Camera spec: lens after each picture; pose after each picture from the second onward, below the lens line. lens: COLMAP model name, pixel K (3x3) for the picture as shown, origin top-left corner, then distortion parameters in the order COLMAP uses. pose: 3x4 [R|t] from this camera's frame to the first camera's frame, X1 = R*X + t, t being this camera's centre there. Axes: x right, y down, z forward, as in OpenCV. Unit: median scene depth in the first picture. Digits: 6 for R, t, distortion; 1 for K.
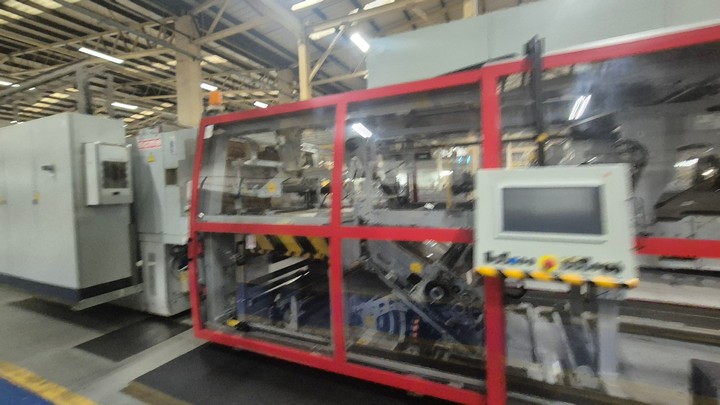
lens RADIAL K [[288.8, 0, 368.7], [0, 288.8, 197.2], [0, 0, 1]] dist [0.001069, 0.000424]
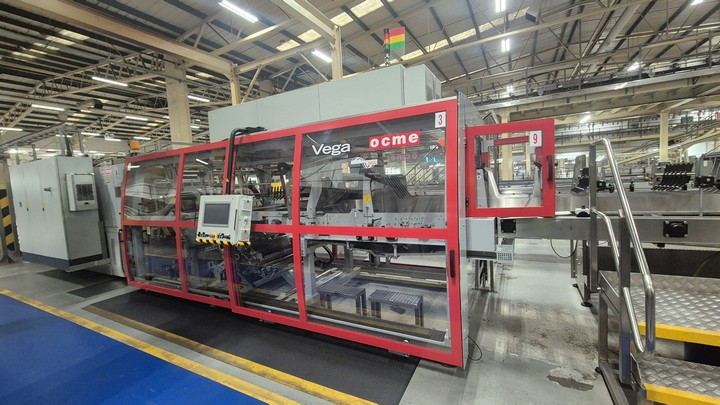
lens RADIAL K [[288.8, 0, 364.2], [0, 288.8, 201.6], [0, 0, 1]] dist [0.001069, 0.000424]
pose [[0.996147, -0.025187, -0.084003, 0.803539], [0.029077, 0.998545, 0.045413, -0.049387], [0.082737, -0.047681, 0.995430, -0.489083]]
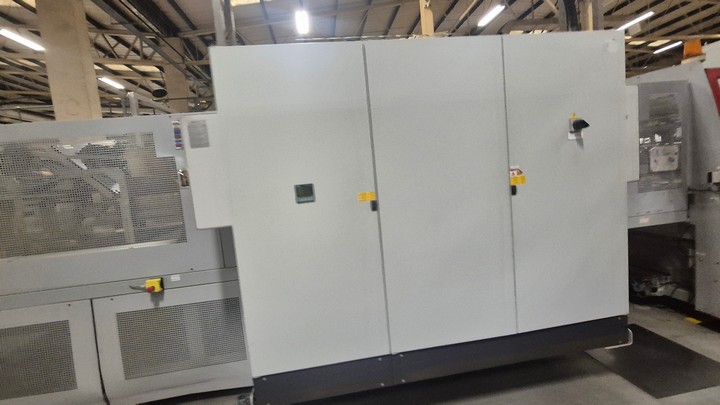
lens RADIAL K [[288.8, 0, 360.2], [0, 288.8, 206.5], [0, 0, 1]] dist [0.001069, 0.000424]
pose [[0.857821, -0.105221, 0.503062, -1.636475], [0.095652, 0.994402, 0.044885, -0.004179], [-0.504969, 0.009615, 0.863084, 0.669339]]
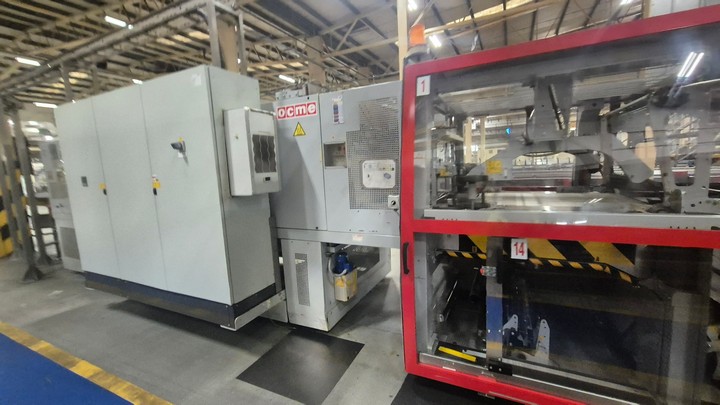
lens RADIAL K [[288.8, 0, 360.6], [0, 288.8, 200.1], [0, 0, 1]] dist [0.001069, 0.000424]
pose [[0.999075, -0.014180, -0.040602, -0.564745], [0.017629, 0.996149, 0.085882, -0.016886], [0.039228, -0.086519, 0.995478, 0.245387]]
